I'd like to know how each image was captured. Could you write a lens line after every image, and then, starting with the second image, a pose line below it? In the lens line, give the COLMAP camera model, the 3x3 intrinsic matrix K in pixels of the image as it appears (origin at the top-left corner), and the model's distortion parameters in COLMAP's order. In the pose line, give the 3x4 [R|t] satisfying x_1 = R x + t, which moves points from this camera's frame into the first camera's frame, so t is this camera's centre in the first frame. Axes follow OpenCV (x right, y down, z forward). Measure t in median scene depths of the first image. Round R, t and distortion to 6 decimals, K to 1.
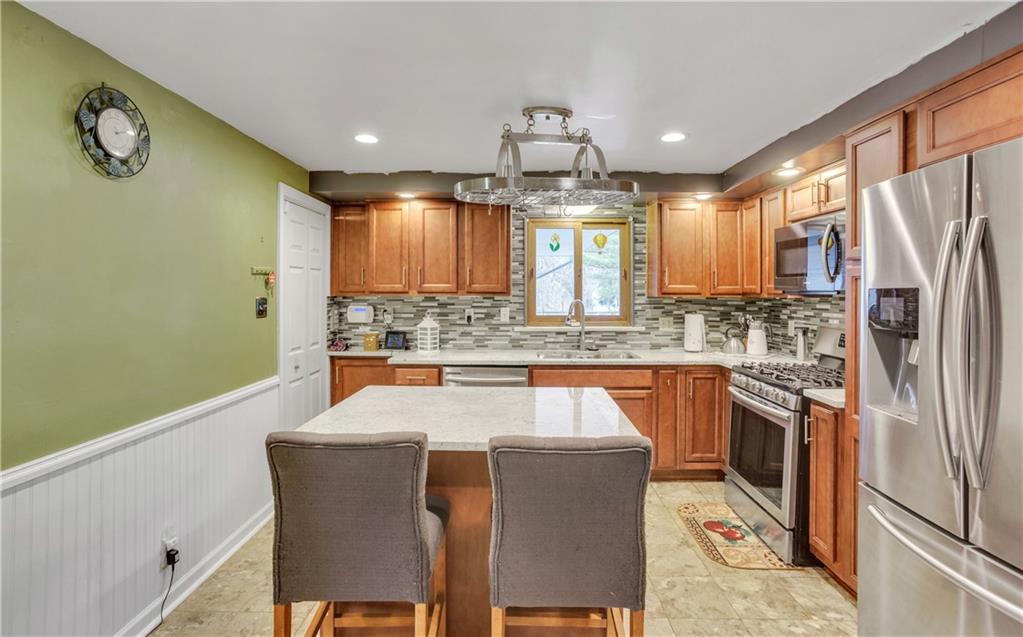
lens RADIAL K [[495.0, 0, 524.9], [0, 495.0, 293.6], [0, 0, 1]] dist [-0.021076, 0.009035]
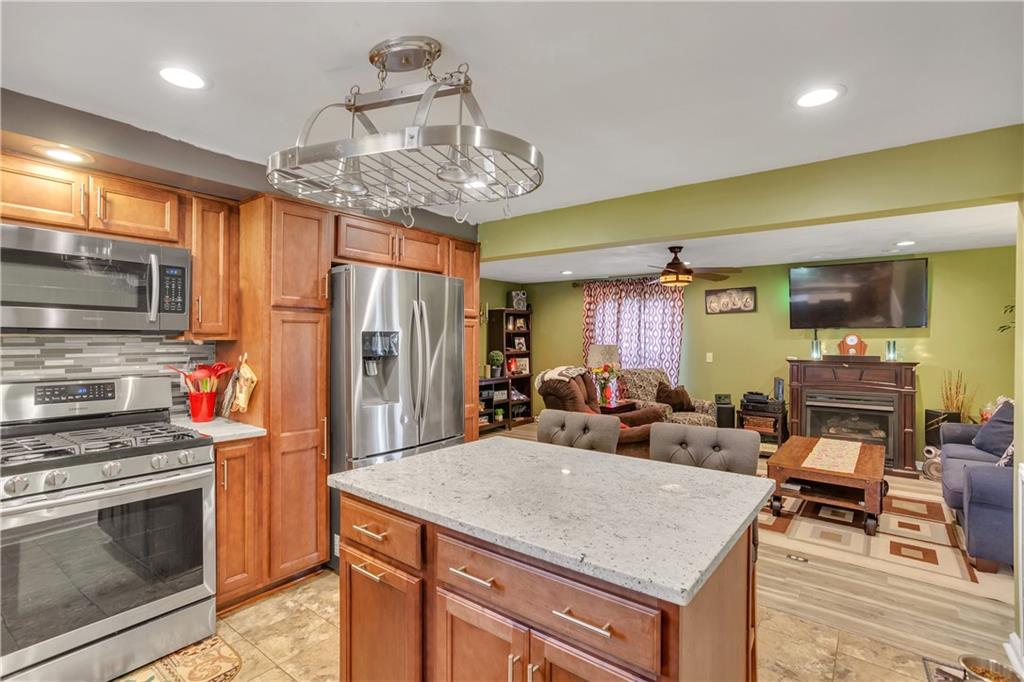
lens RADIAL K [[491.5, 0, 507.4], [0, 491.5, 337.1], [0, 0, 1]] dist [-0.039217, 0.022039]
pose [[-0.781065, -0.006888, 0.624412, -0.281810], [-0.006626, 0.999974, 0.002742, -0.000013], [-0.624415, -0.001996, -0.781090, 0.875286]]
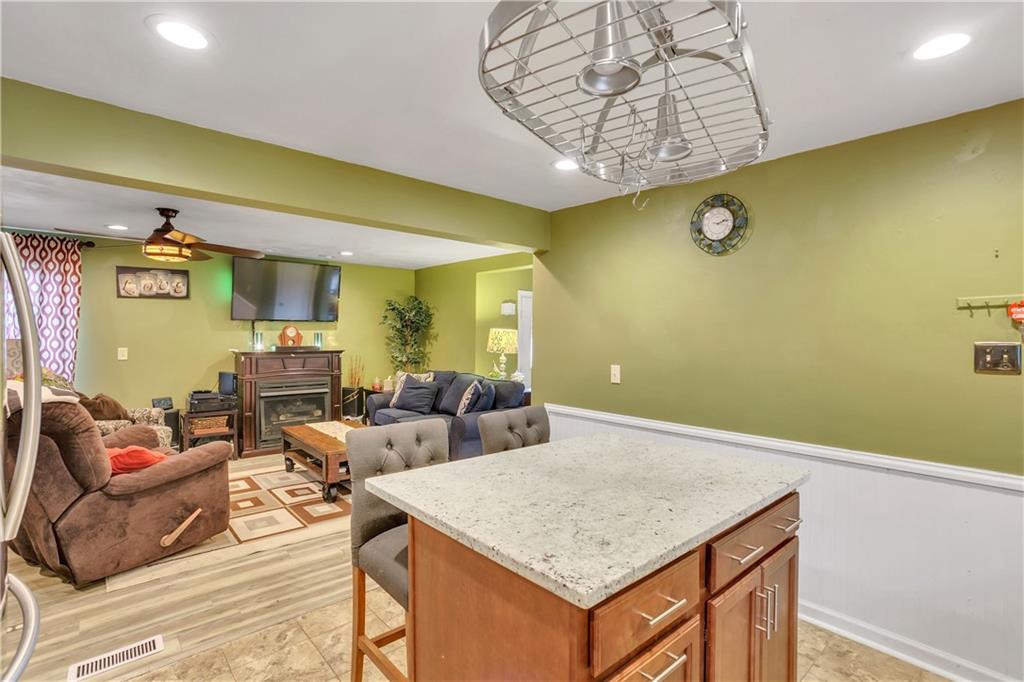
lens RADIAL K [[491.5, 0, 517.3], [0, 491.5, 334.7], [0, 0, 1]] dist [-0.039217, 0.022039]
pose [[-0.748040, -0.010976, -0.663562, 0.274816], [-0.014375, 0.999897, -0.000334, 0.004474], [0.663497, 0.009288, -0.748121, 0.787772]]
